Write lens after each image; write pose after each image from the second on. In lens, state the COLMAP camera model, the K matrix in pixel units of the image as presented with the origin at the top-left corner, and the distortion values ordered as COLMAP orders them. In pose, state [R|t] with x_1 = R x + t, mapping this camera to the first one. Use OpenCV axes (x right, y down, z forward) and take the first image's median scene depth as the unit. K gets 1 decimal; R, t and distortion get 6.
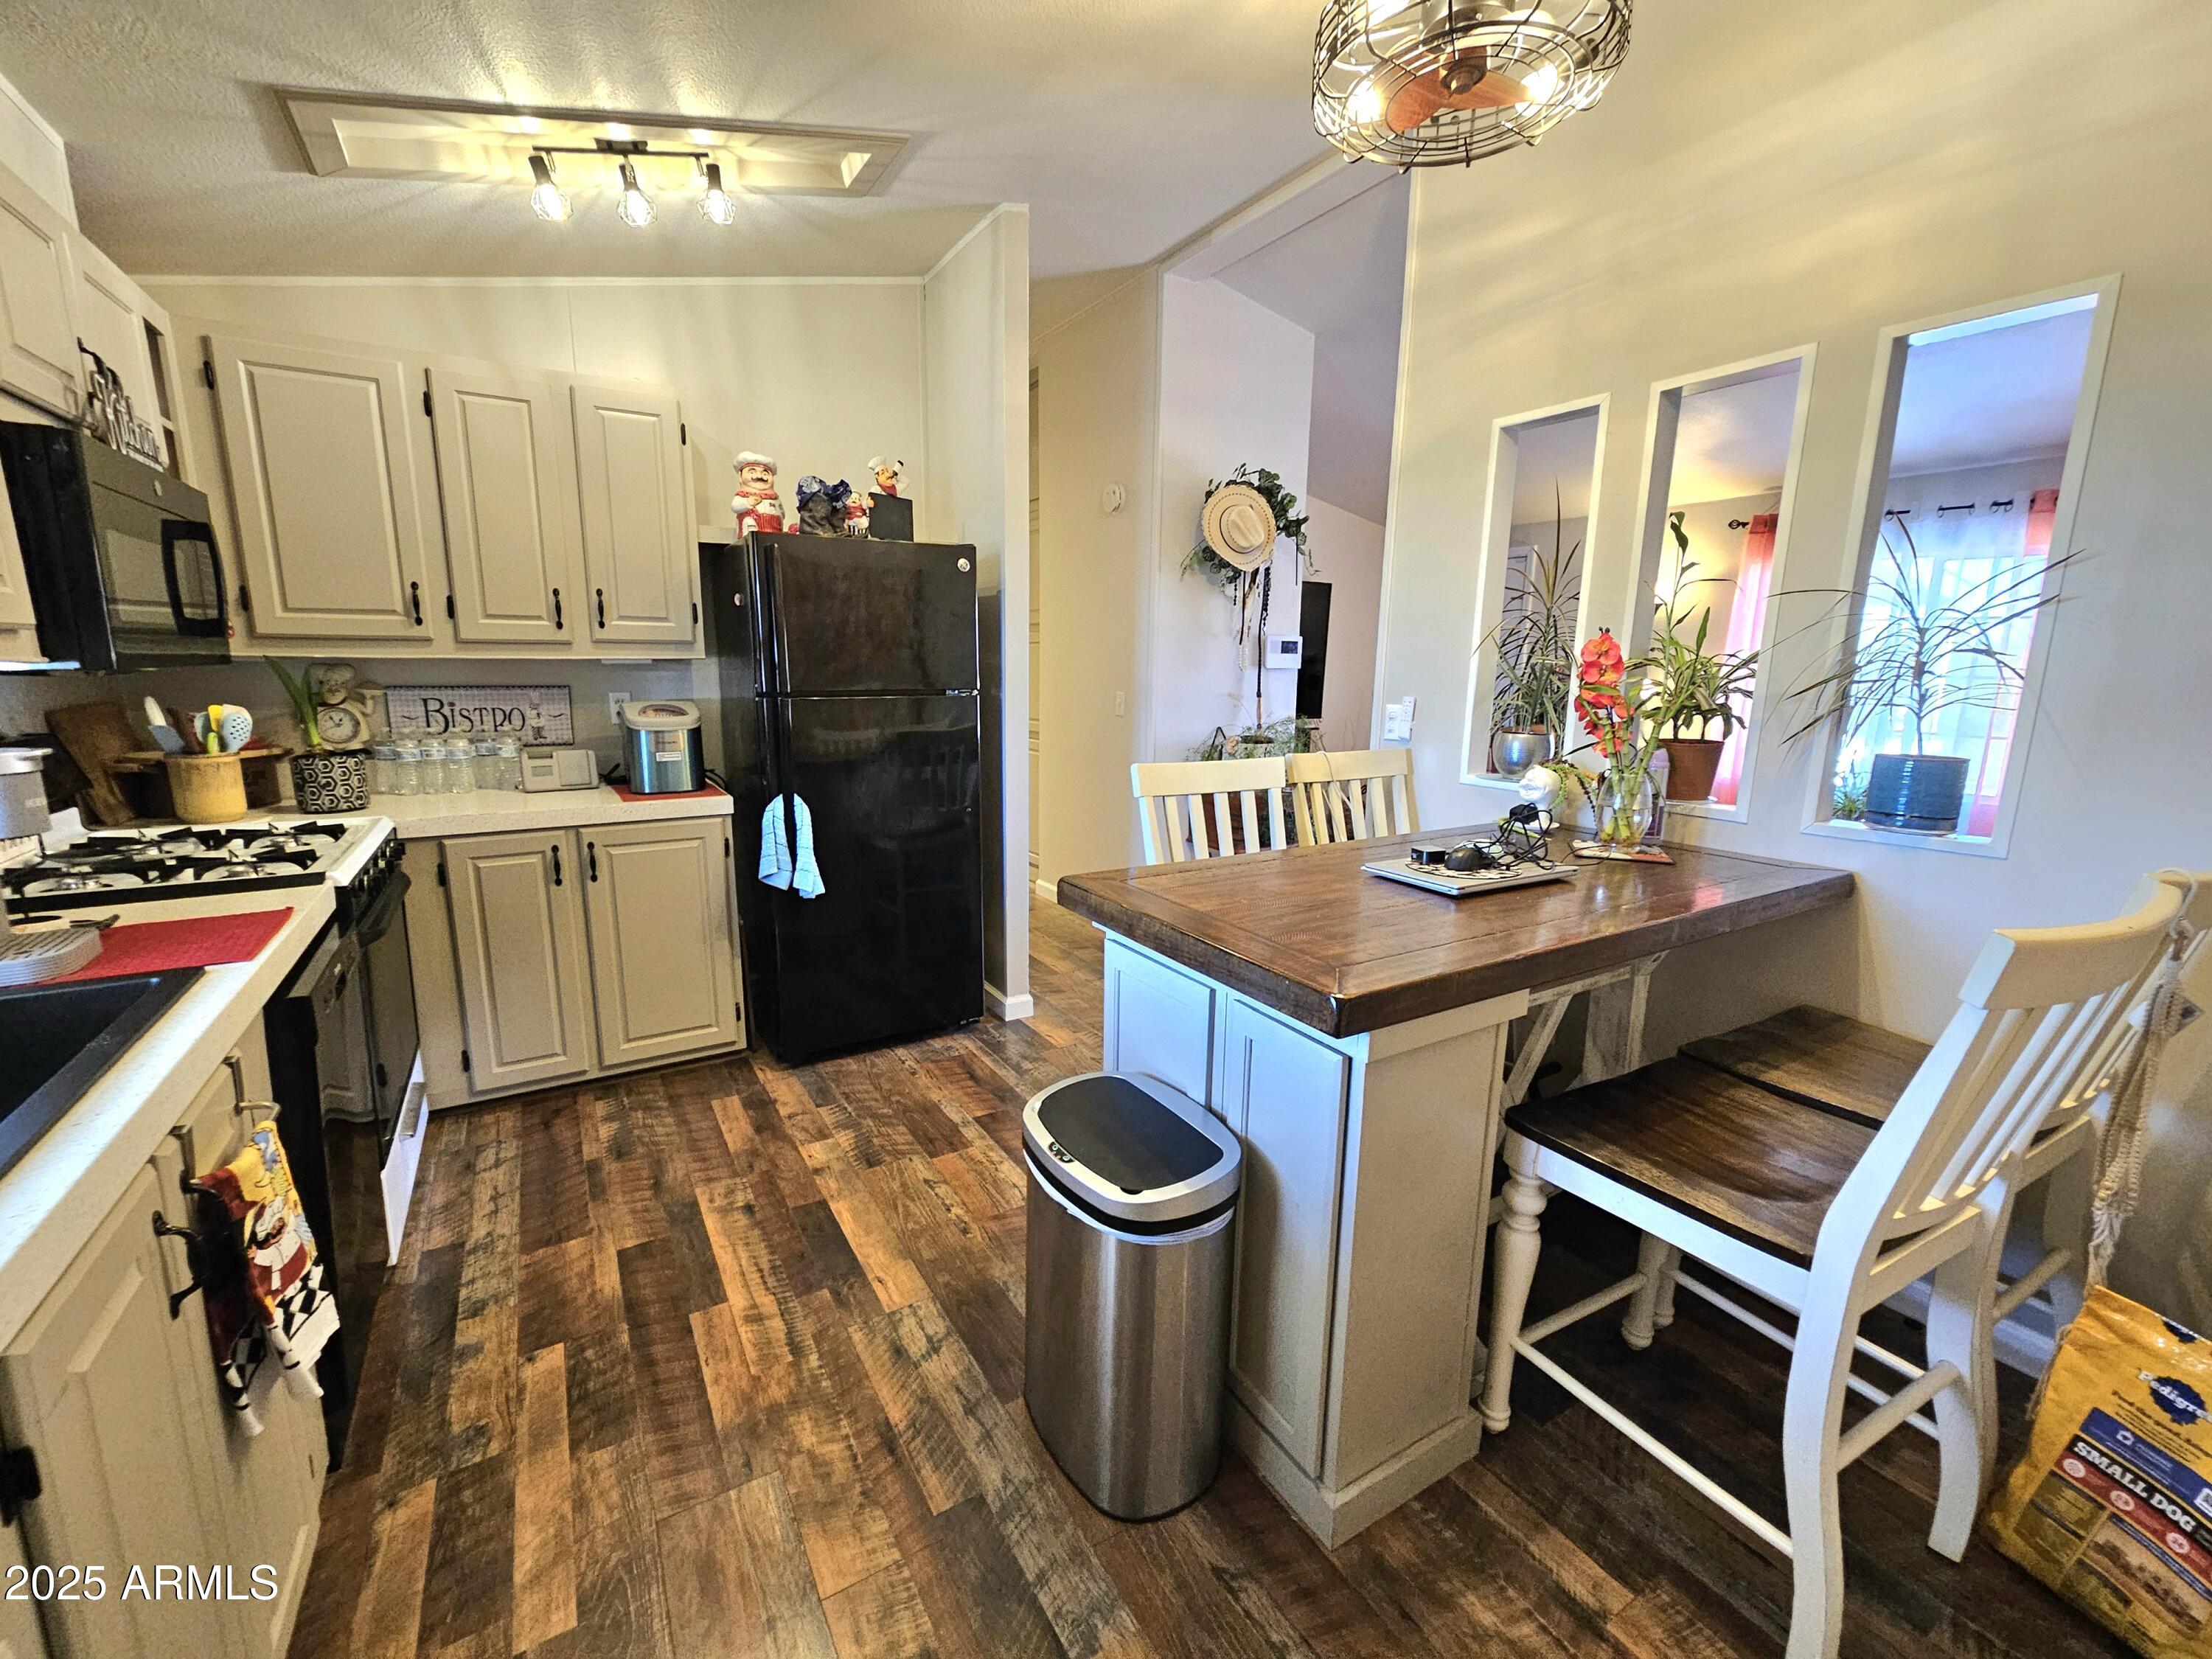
lens RADIAL K [[917.9, 0, 1096.2], [0, 917.9, 815.6], [0, 0, 1]] dist [0.002741, 0.000687]
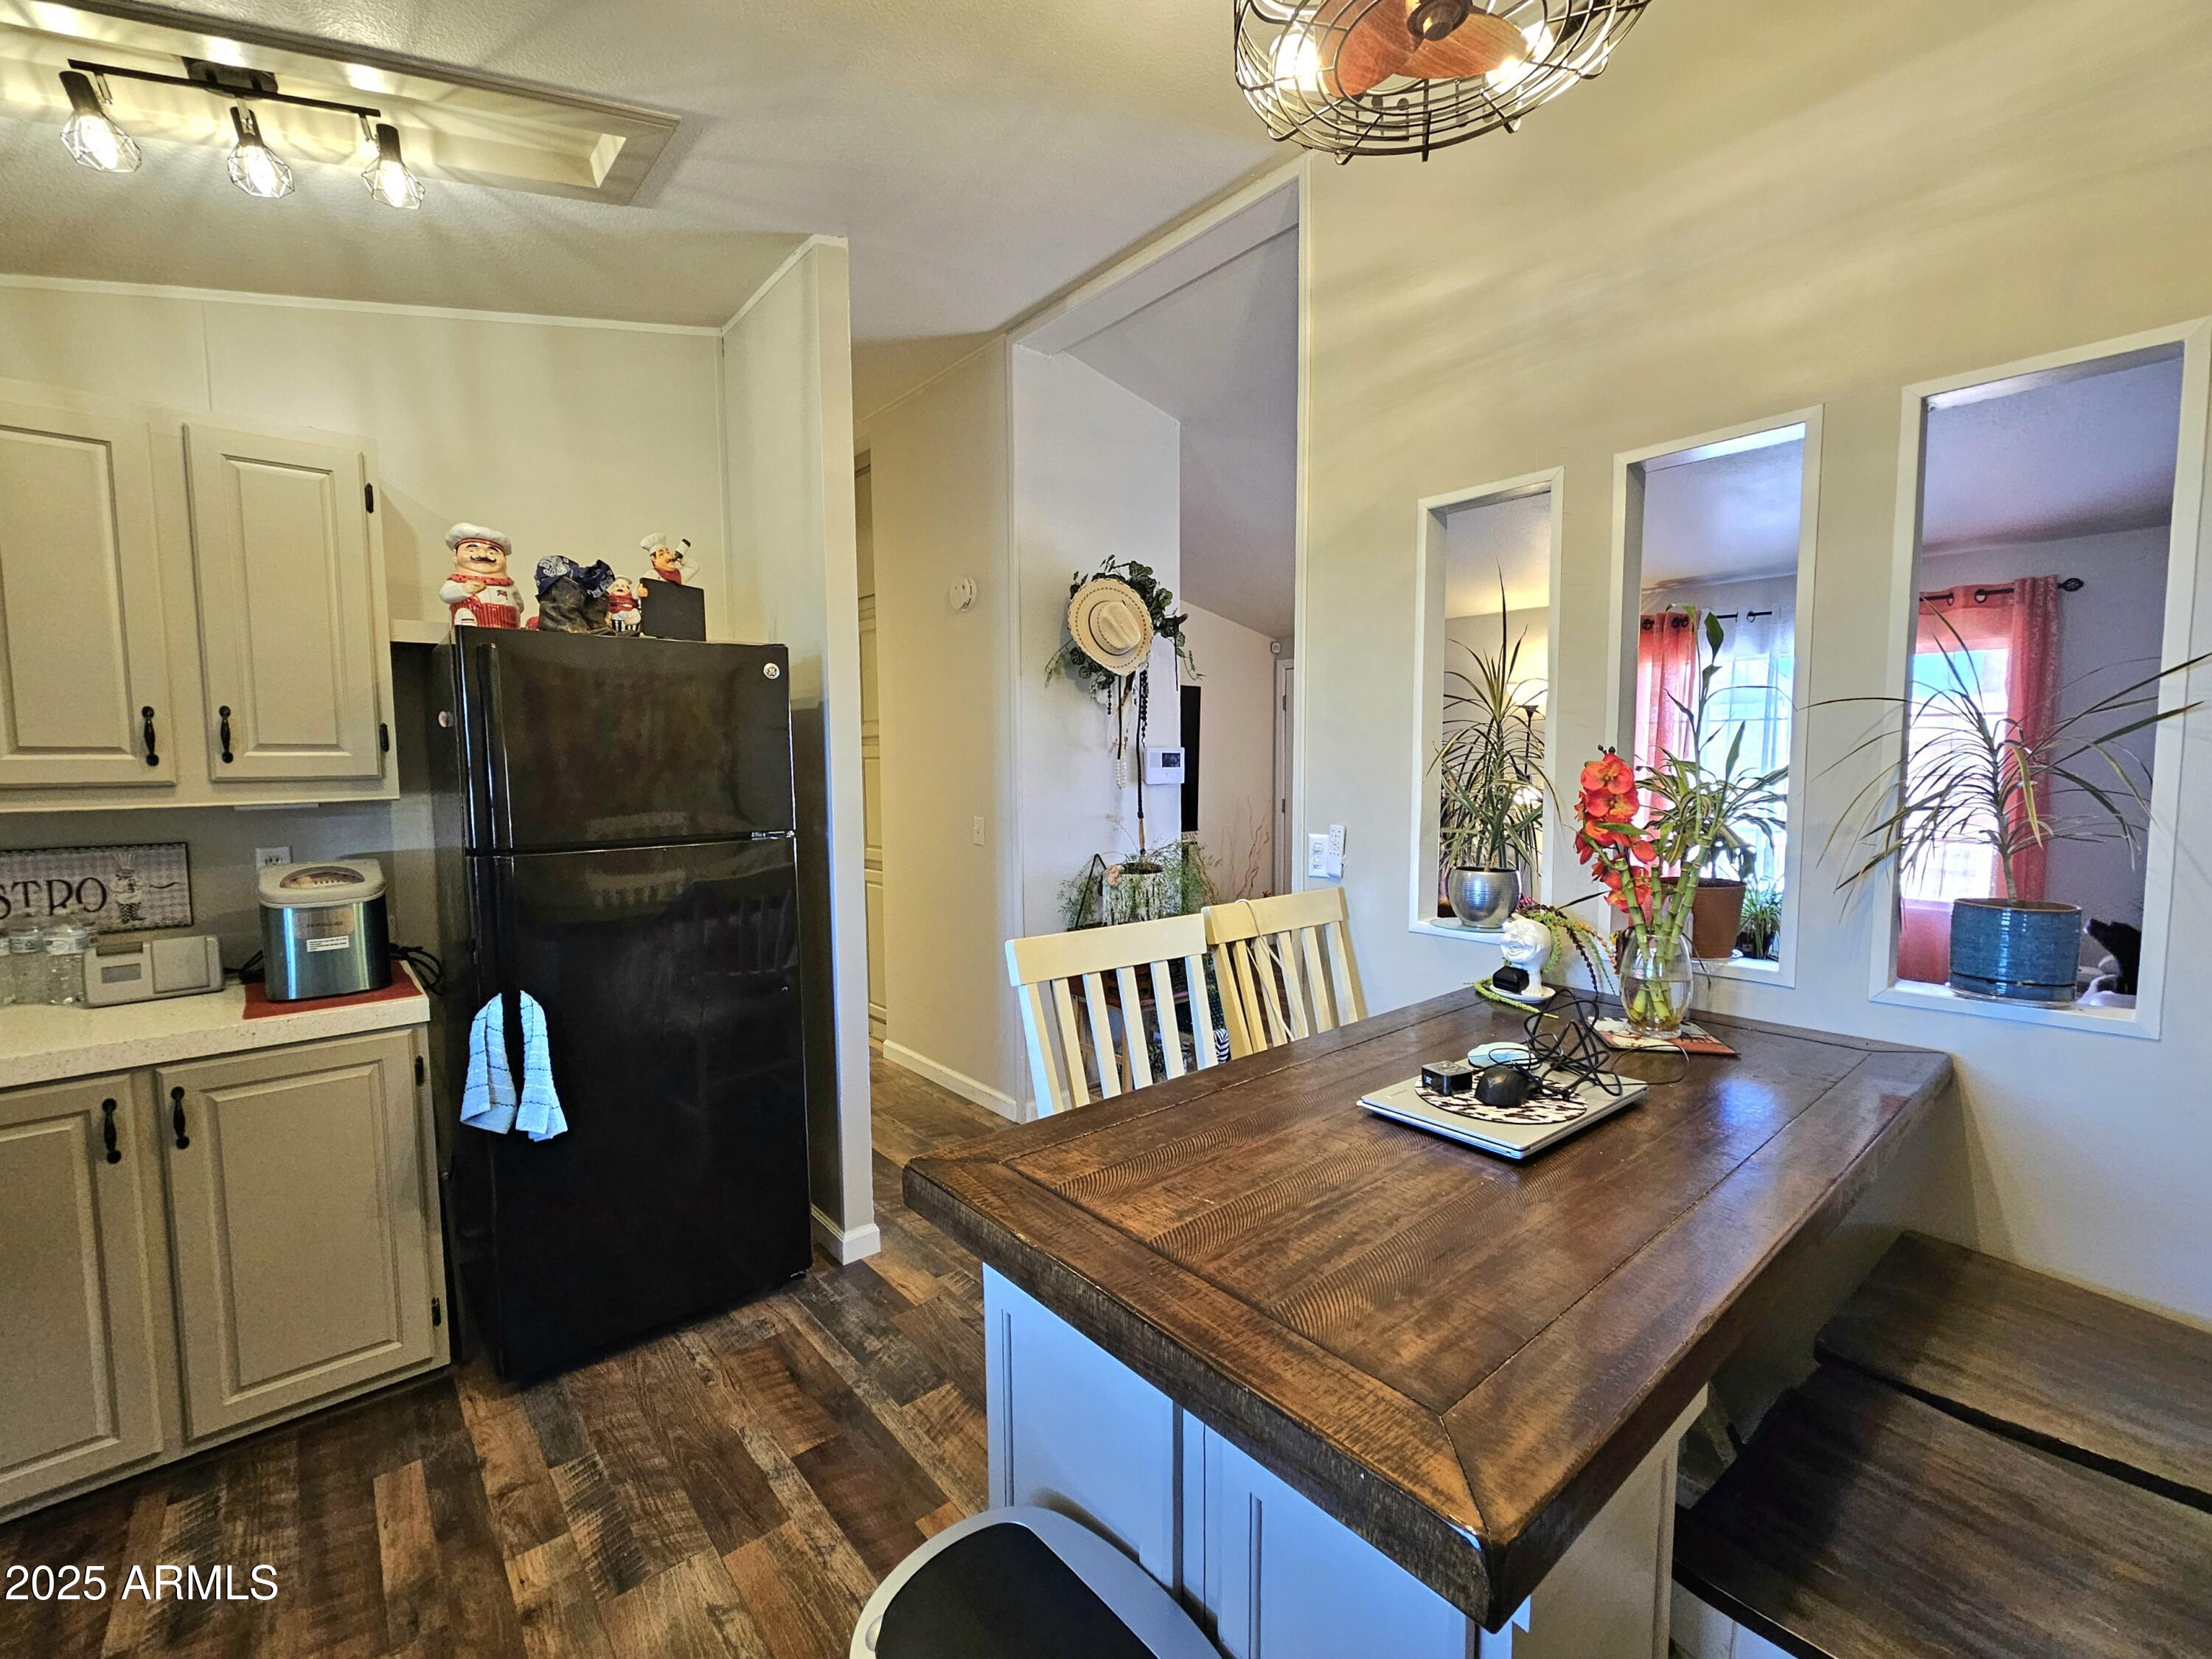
lens RADIAL K [[917.9, 0, 1101.5], [0, 917.9, 825.1], [0, 0, 1]] dist [0.002741, 0.000687]
pose [[0.985586, -0.032743, 0.165974, -0.003886], [0.048550, 0.994566, -0.092090, -0.064820], [-0.162056, 0.098821, 0.981821, 0.229728]]
